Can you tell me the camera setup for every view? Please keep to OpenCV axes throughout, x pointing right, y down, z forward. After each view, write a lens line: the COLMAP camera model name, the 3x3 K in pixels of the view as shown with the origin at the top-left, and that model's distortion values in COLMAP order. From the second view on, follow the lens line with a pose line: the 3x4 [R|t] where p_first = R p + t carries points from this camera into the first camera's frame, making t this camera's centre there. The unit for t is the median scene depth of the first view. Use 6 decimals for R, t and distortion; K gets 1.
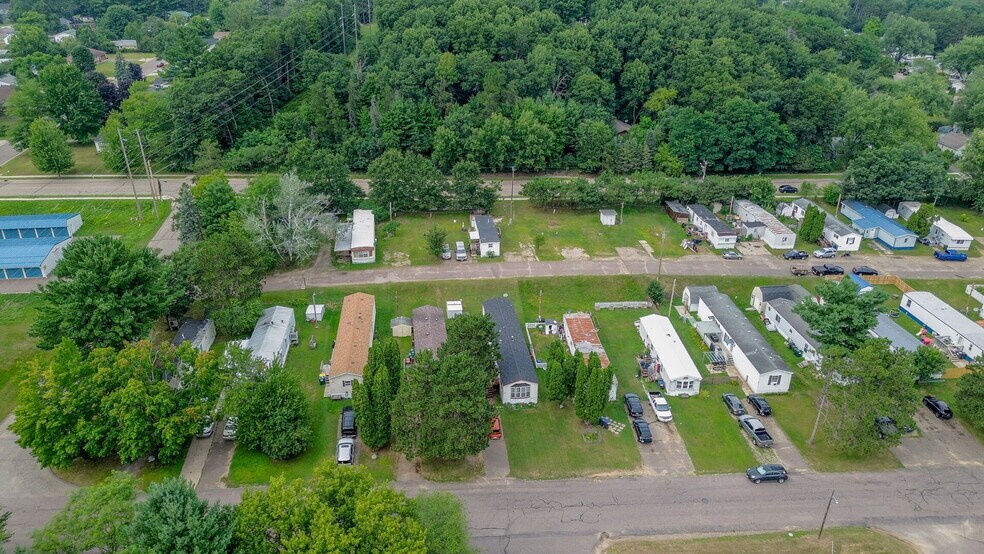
lens RADIAL K [[694.1, 0, 489.1], [0, 694.1, 277.4], [0, 0, 1]] dist [0.086157, -0.088729]
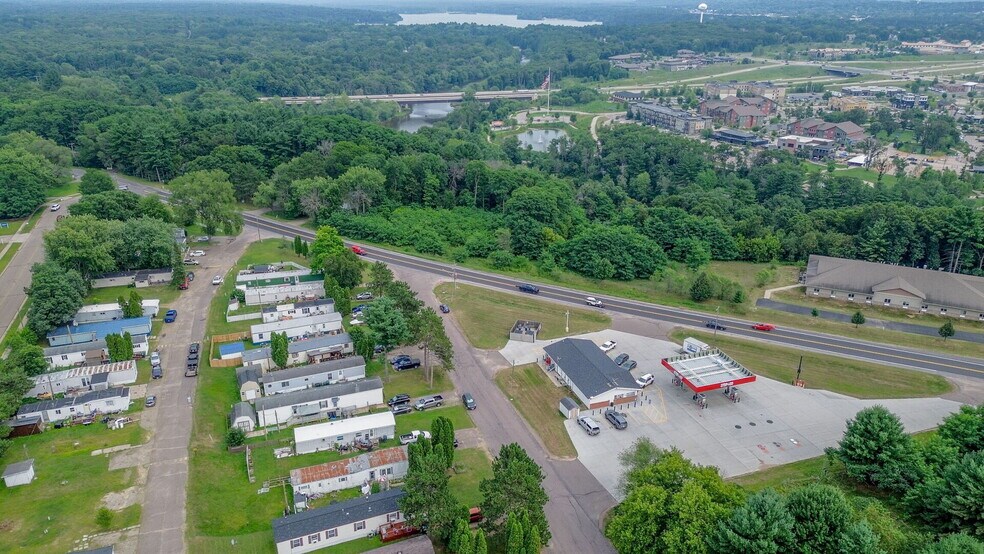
lens RADIAL K [[694.1, 0, 489.1], [0, 694.1, 277.4], [0, 0, 1]] dist [0.086157, -0.088729]
pose [[-0.264485, -0.357786, 0.895565, -0.585816], [0.423190, 0.791391, 0.441148, -0.390978], [-0.866578, 0.495671, -0.057900, 0.538596]]
